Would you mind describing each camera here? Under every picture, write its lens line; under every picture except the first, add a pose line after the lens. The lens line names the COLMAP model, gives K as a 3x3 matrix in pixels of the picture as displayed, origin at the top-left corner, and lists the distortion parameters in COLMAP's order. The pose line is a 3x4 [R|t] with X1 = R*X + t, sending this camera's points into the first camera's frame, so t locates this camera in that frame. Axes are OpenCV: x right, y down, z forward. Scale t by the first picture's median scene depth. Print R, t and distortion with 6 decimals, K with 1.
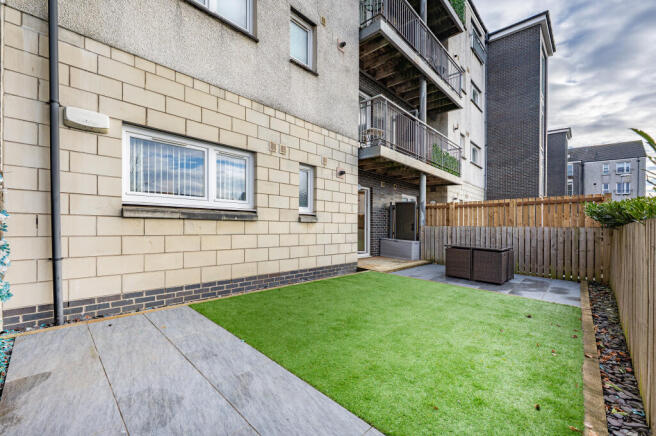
lens RADIAL K [[269.3, 0, 330.4], [0, 269.3, 214.4], [0, 0, 1]] dist [0.003090, 0.000224]
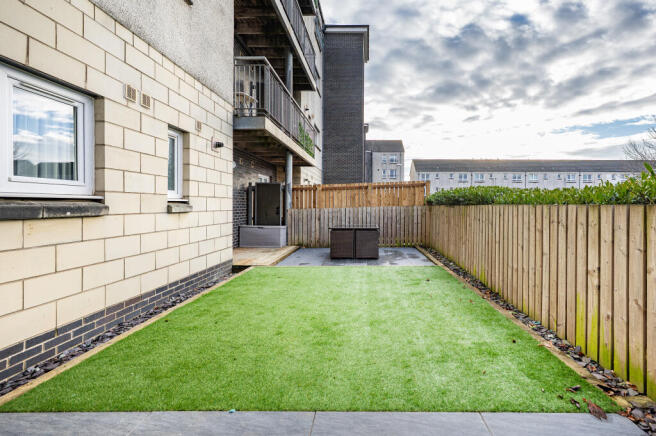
lens RADIAL K [[294.6, 0, 362.5], [0, 294.6, 195.0], [0, 0, 1]] dist [0.001538, 0.000010]
pose [[0.727684, -0.009352, 0.685849, -0.246945], [0.005219, 0.999954, 0.008097, -0.018426], [-0.685893, -0.002312, 0.727699, 0.123867]]
